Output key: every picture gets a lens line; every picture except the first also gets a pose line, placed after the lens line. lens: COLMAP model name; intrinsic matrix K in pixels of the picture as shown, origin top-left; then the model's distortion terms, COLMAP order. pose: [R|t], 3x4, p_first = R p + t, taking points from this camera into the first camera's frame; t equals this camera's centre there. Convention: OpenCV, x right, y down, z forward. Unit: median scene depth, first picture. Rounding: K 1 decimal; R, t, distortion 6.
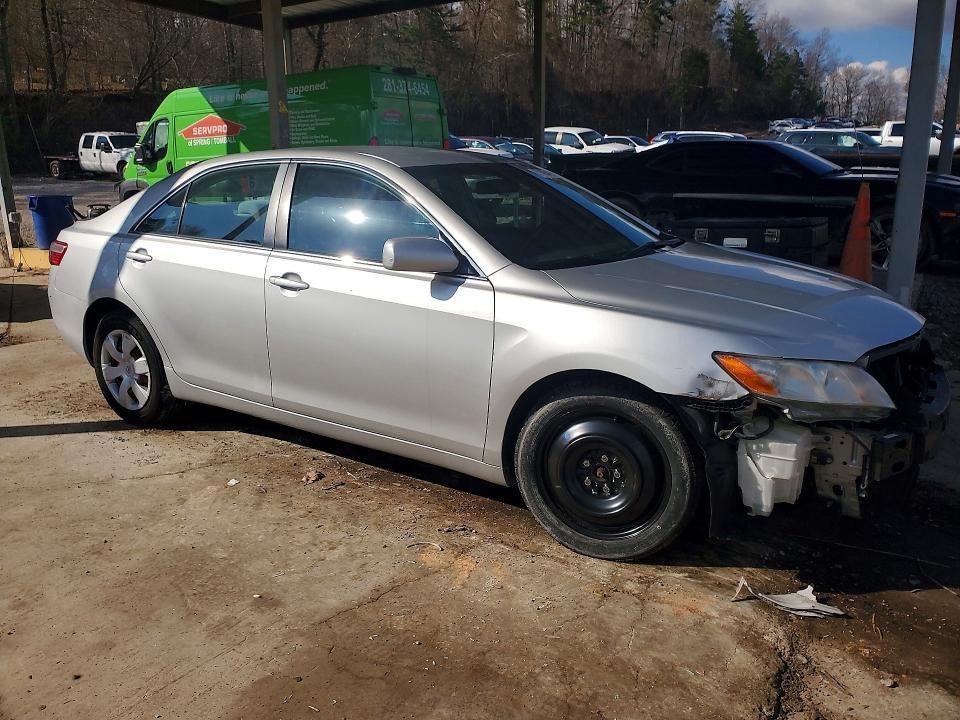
lens RADIAL K [[758.1, 0, 475.6], [0, 758.1, 363.2], [0, 0, 1]] dist [0.040033, -0.011817]
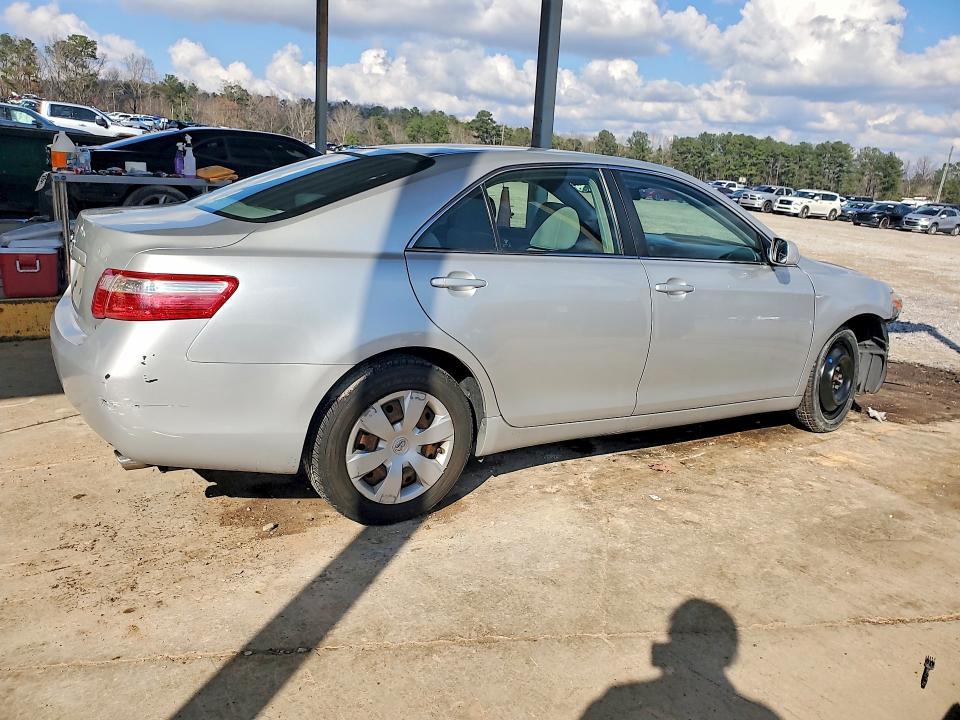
lens RADIAL K [[758.1, 0, 474.0], [0, 758.1, 358.4], [0, 0, 1]] dist [0.040033, -0.011817]
pose [[0.400948, -0.181843, 0.897872, -1.513114], [0.161286, 0.978804, 0.126211, -0.216033], [-0.901791, 0.094211, 0.421778, 0.938946]]
